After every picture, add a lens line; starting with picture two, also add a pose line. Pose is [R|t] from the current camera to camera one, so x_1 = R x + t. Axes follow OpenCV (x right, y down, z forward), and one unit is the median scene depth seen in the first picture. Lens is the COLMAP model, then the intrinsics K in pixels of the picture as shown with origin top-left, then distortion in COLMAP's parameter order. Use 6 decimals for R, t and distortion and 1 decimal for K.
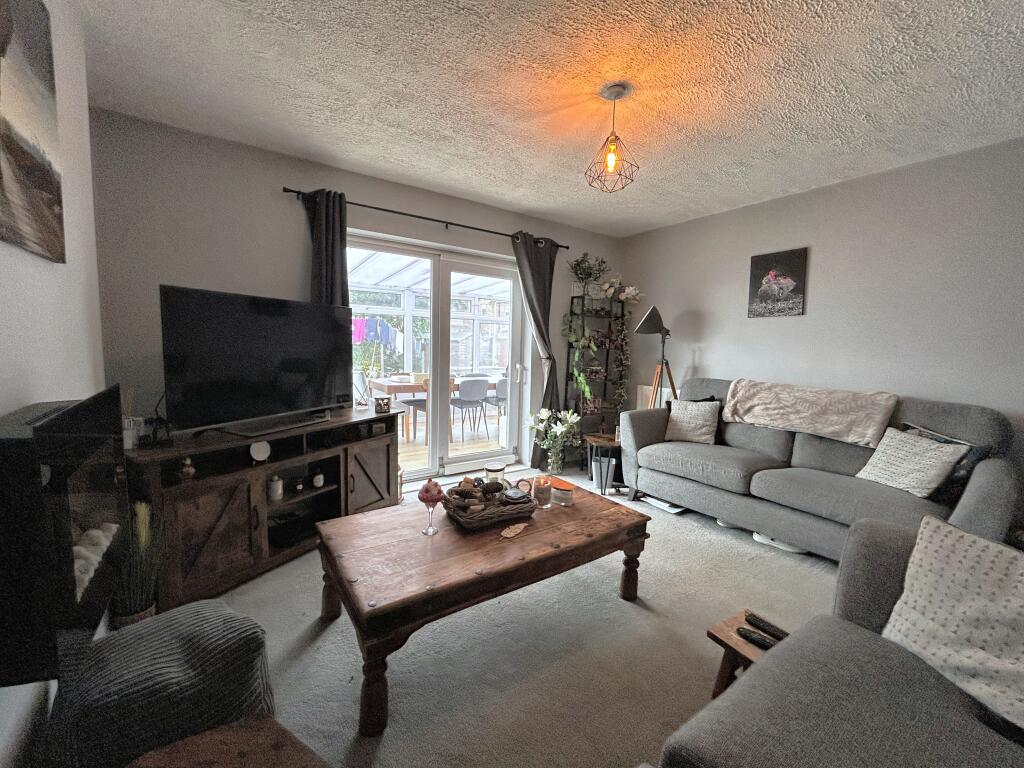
lens RADIAL K [[413.4, 0, 510.5], [0, 413.4, 382.8], [0, 0, 1]] dist [-0.000834, -0.000034]
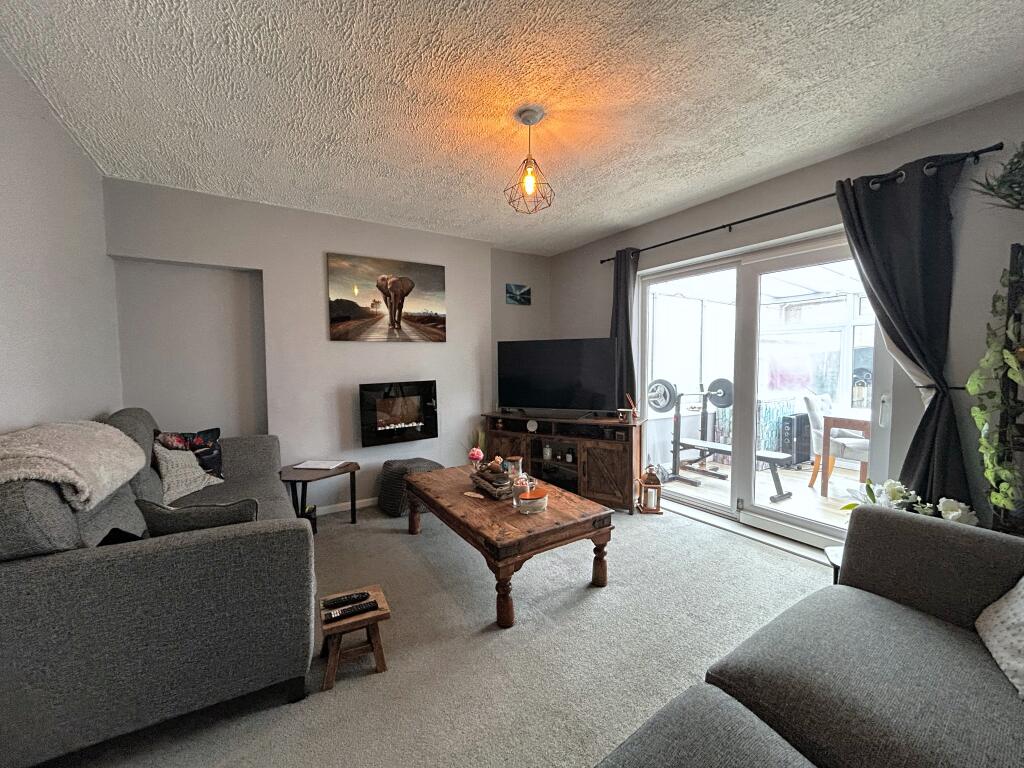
lens RADIAL K [[413.4, 0, 510.5], [0, 413.4, 382.8], [0, 0, 1]] dist [-0.000834, -0.000034]
pose [[-0.044109, 0.029404, -0.998594, 0.897442], [-0.084771, 0.995852, 0.033068, -0.055221], [0.995424, 0.086110, -0.041434, 0.729346]]
